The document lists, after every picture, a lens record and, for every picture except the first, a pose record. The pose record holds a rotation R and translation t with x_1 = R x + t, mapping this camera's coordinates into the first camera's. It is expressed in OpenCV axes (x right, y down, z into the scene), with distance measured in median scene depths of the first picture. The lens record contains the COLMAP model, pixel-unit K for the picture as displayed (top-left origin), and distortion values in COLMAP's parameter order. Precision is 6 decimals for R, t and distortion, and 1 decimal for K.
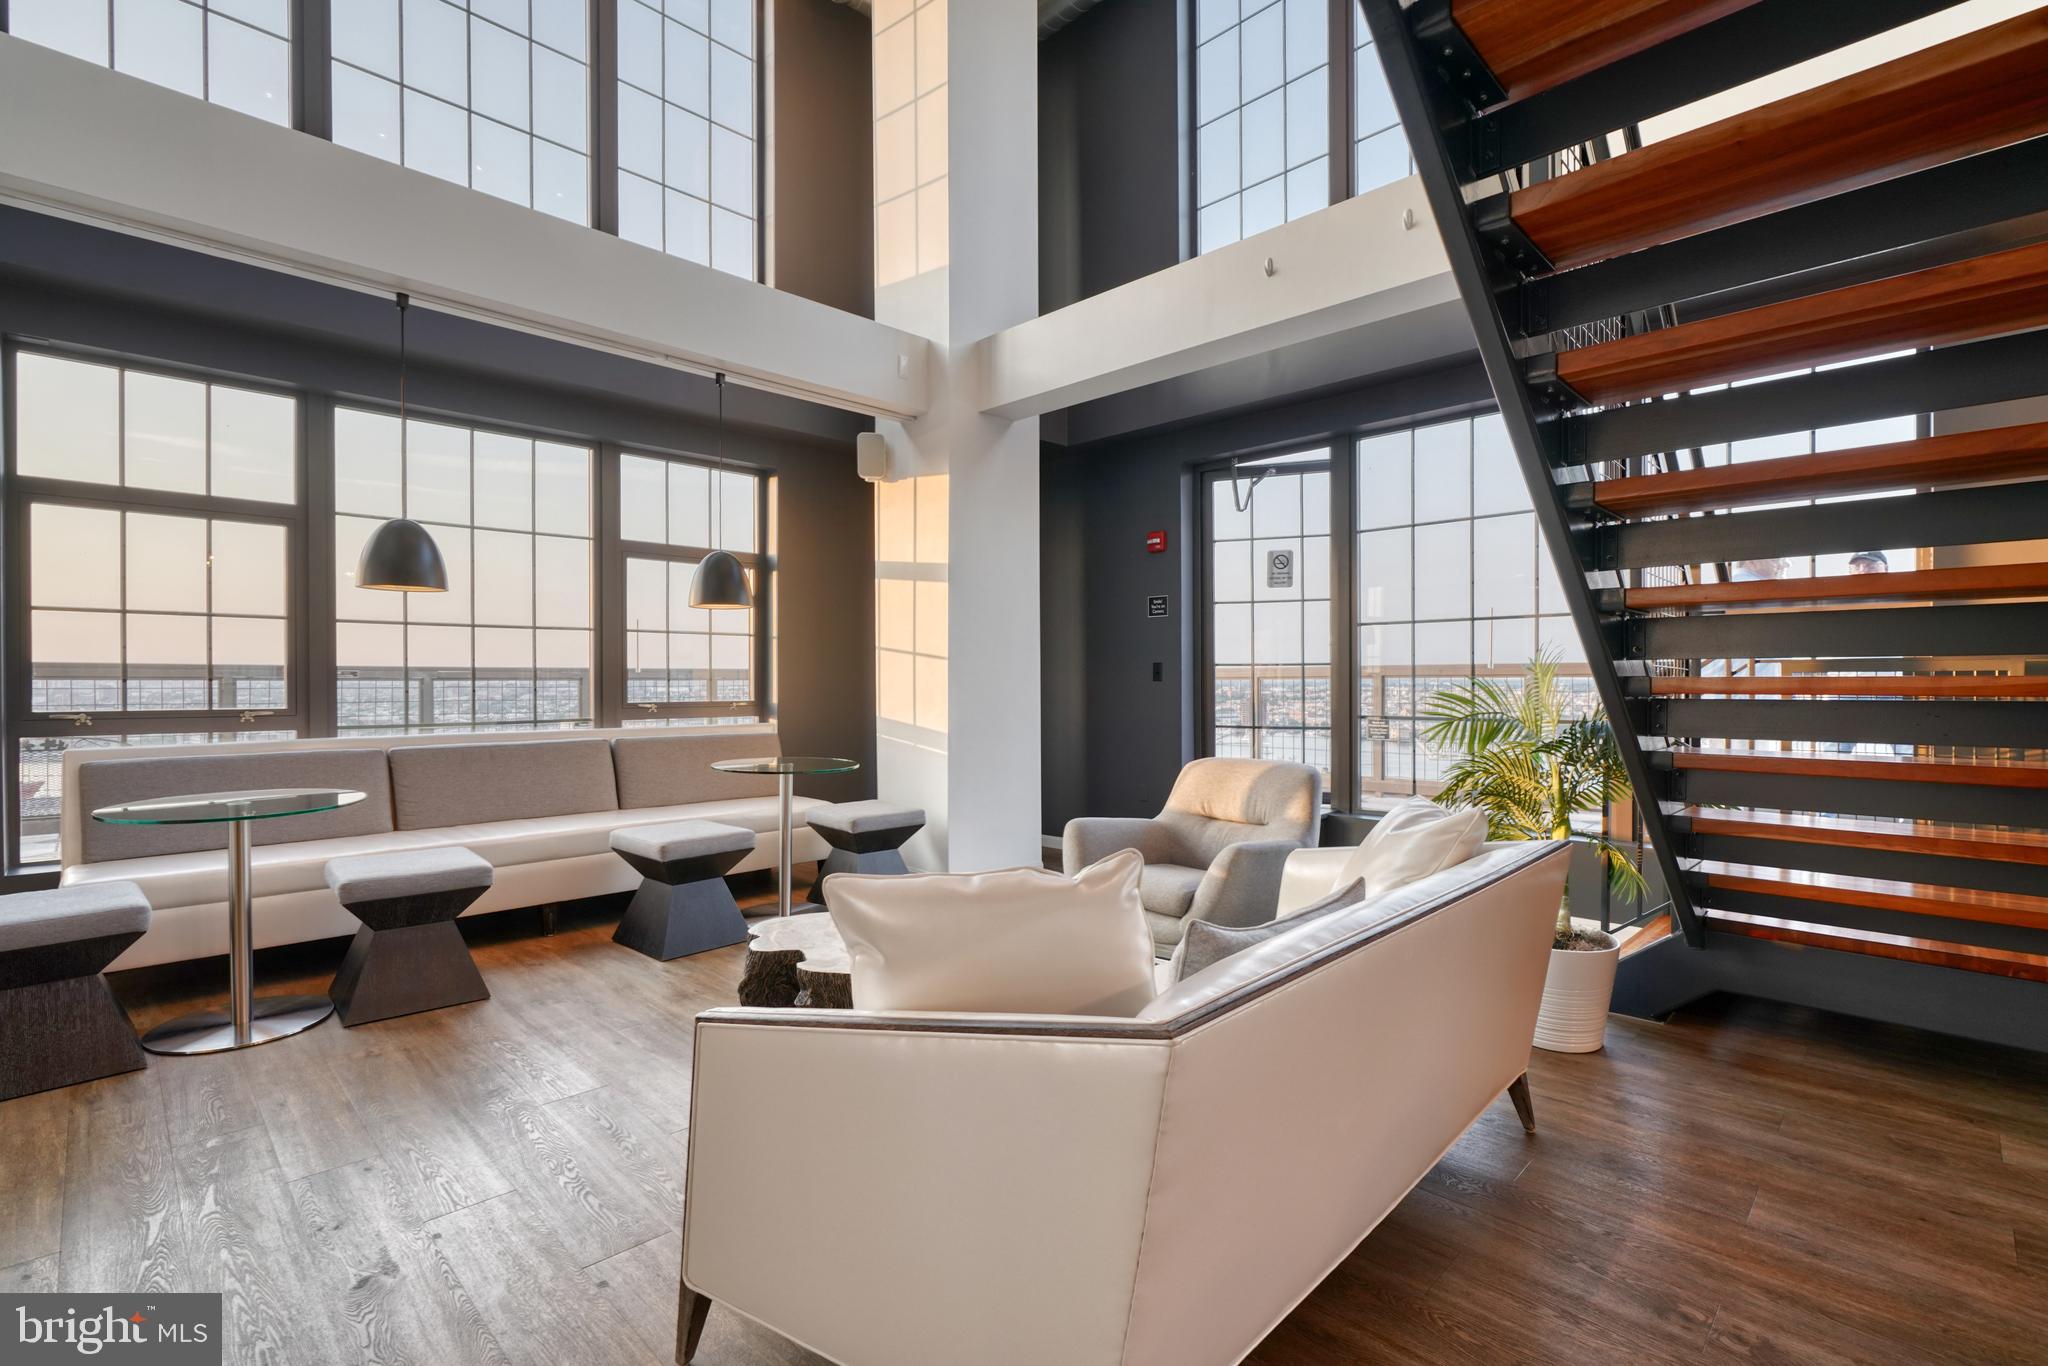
lens RADIAL K [[918.6, 0, 1025.1], [0, 918.6, 680.2], [0, 0, 1]] dist [-0.002711, 0.000938]
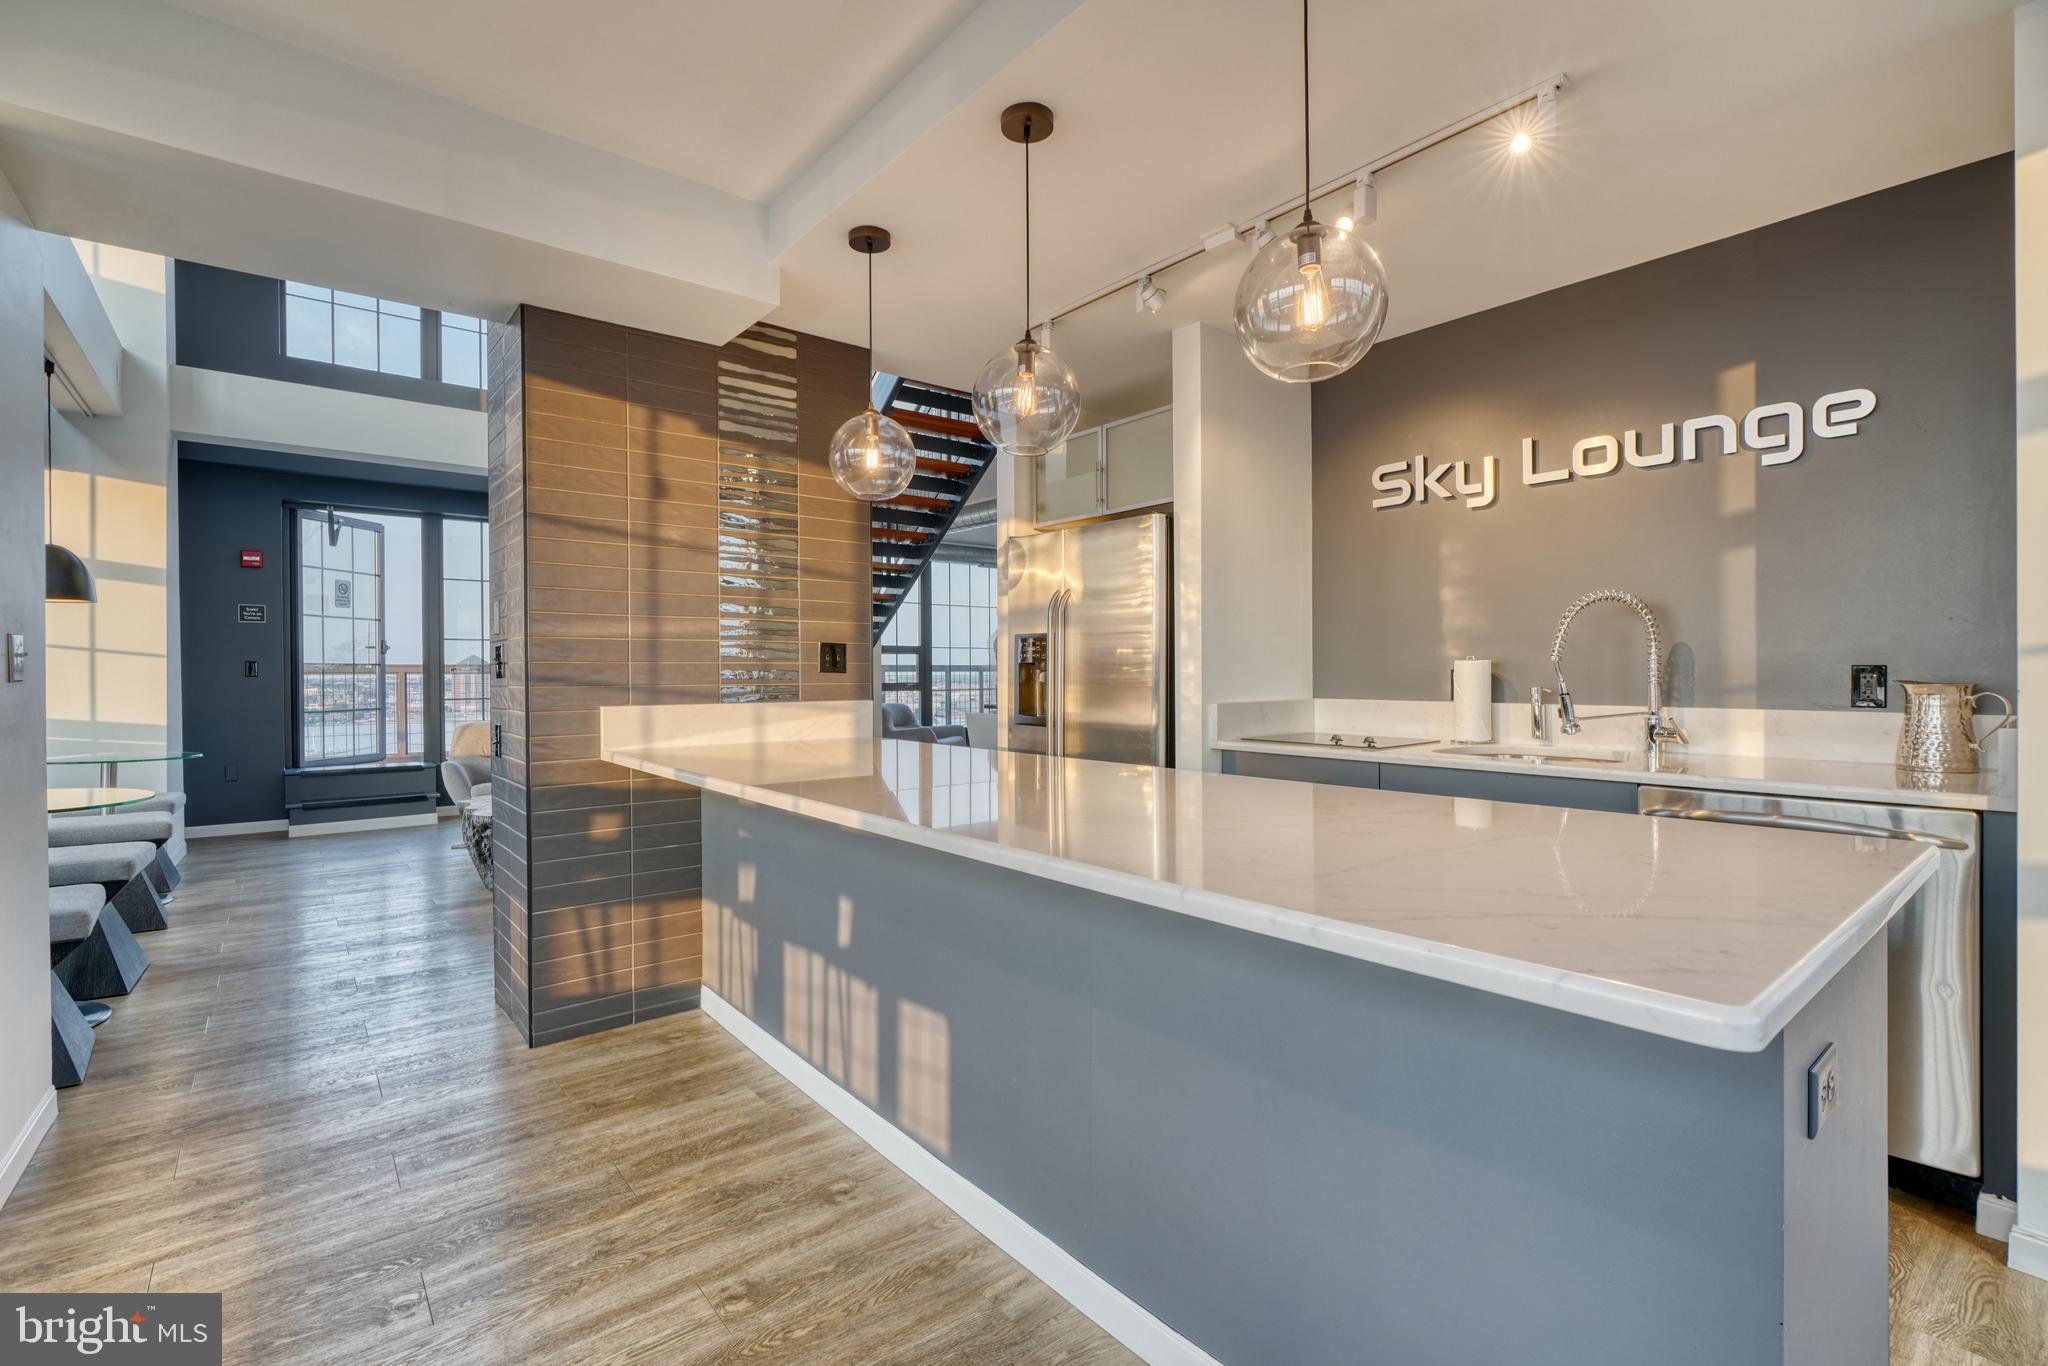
lens RADIAL K [[918.6, 0, 1025.1], [0, 918.6, 680.2], [0, 0, 1]] dist [-0.002711, 0.000938]
pose [[0.107145, -0.003372, 0.994238, -1.010710], [0.004873, 0.999984, 0.002866, 0.006436], [-0.994231, 0.004537, 0.107160, -0.127293]]
